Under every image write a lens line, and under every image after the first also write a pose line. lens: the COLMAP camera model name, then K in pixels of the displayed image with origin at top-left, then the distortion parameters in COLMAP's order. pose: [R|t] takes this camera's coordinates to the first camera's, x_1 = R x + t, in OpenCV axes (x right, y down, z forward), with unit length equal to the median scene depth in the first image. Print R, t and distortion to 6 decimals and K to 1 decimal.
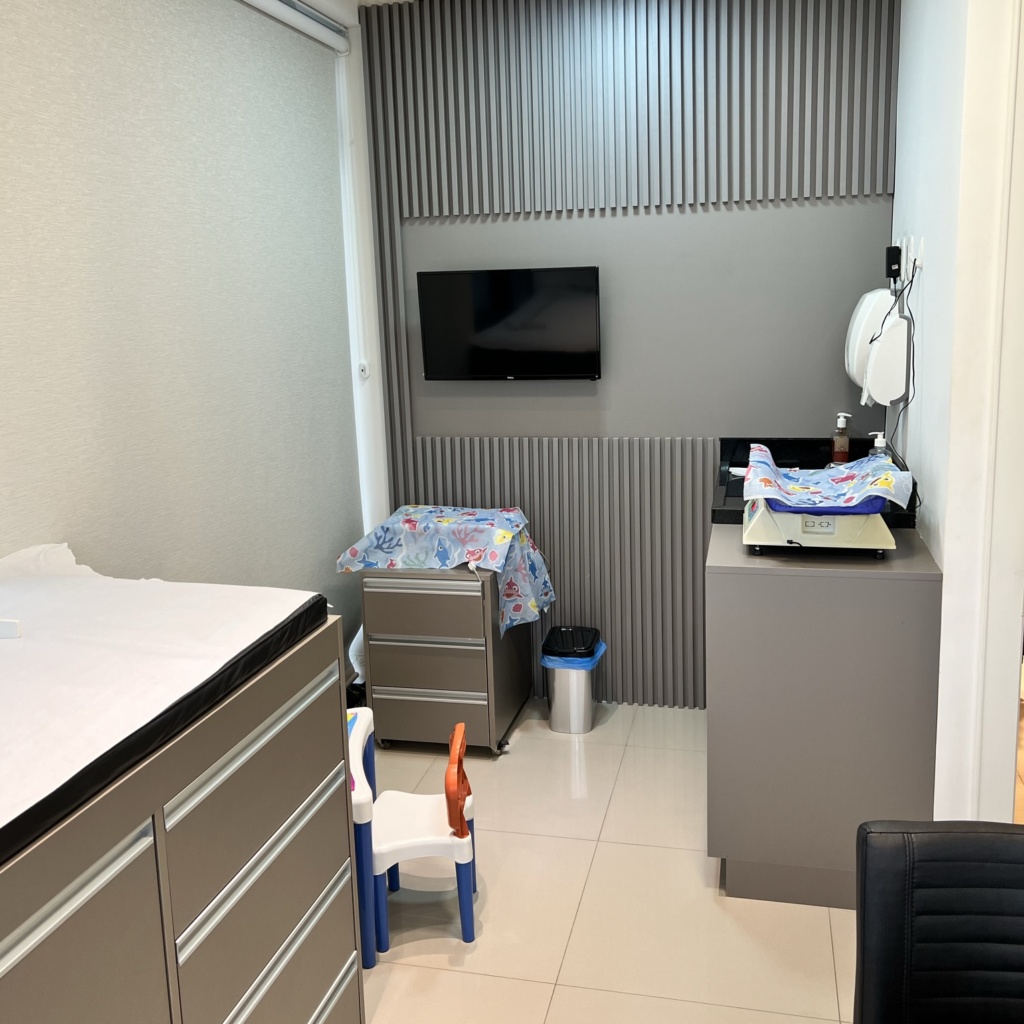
lens RADIAL K [[1002.5, 0, 515.6], [0, 1002.5, 525.2], [0, 0, 1]] dist [0.010894, 0.014398]
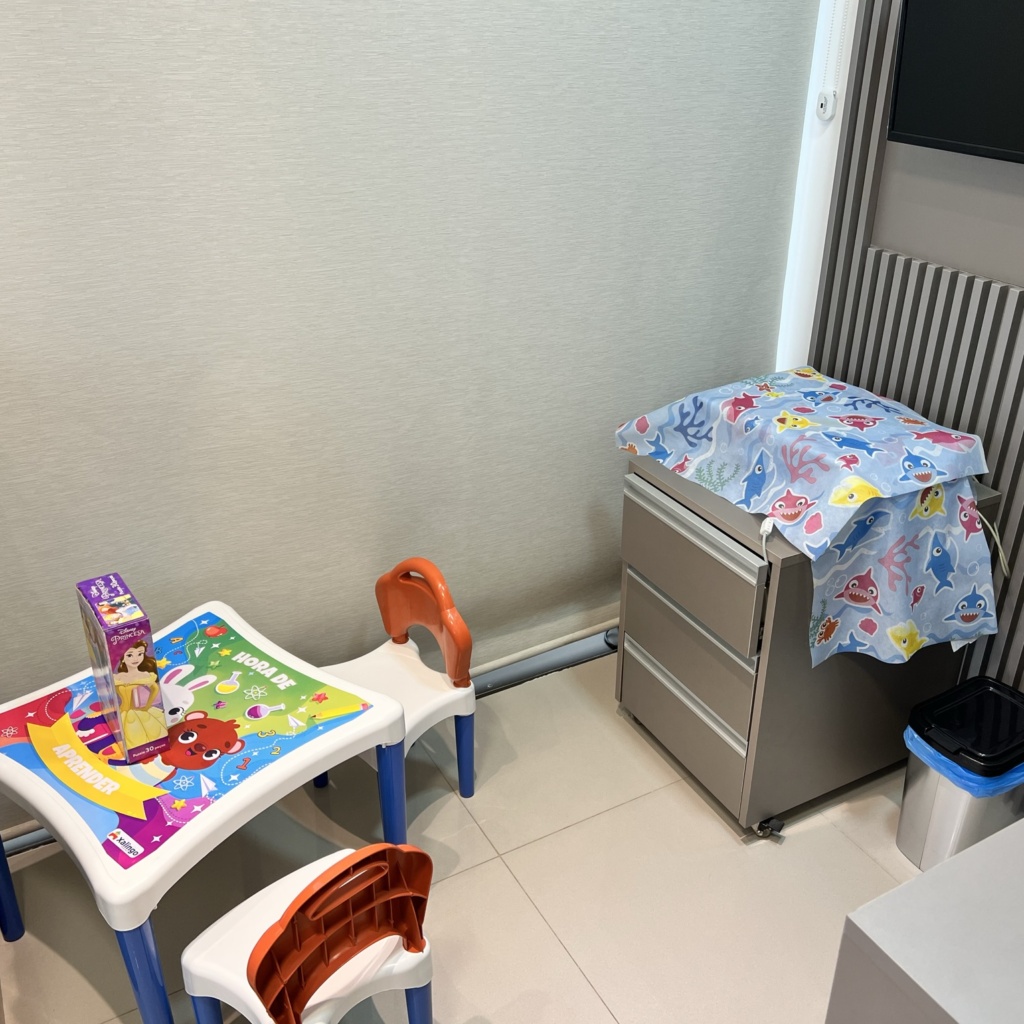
lens RADIAL K [[1002.5, 0, 515.6], [0, 1002.5, 525.2], [0, 0, 1]] dist [0.010894, 0.014398]
pose [[0.679010, 0.379593, -0.628375, 0.185835], [-0.203851, 0.919775, 0.335347, -0.103118], [0.705259, -0.099609, 0.701917, 0.518696]]
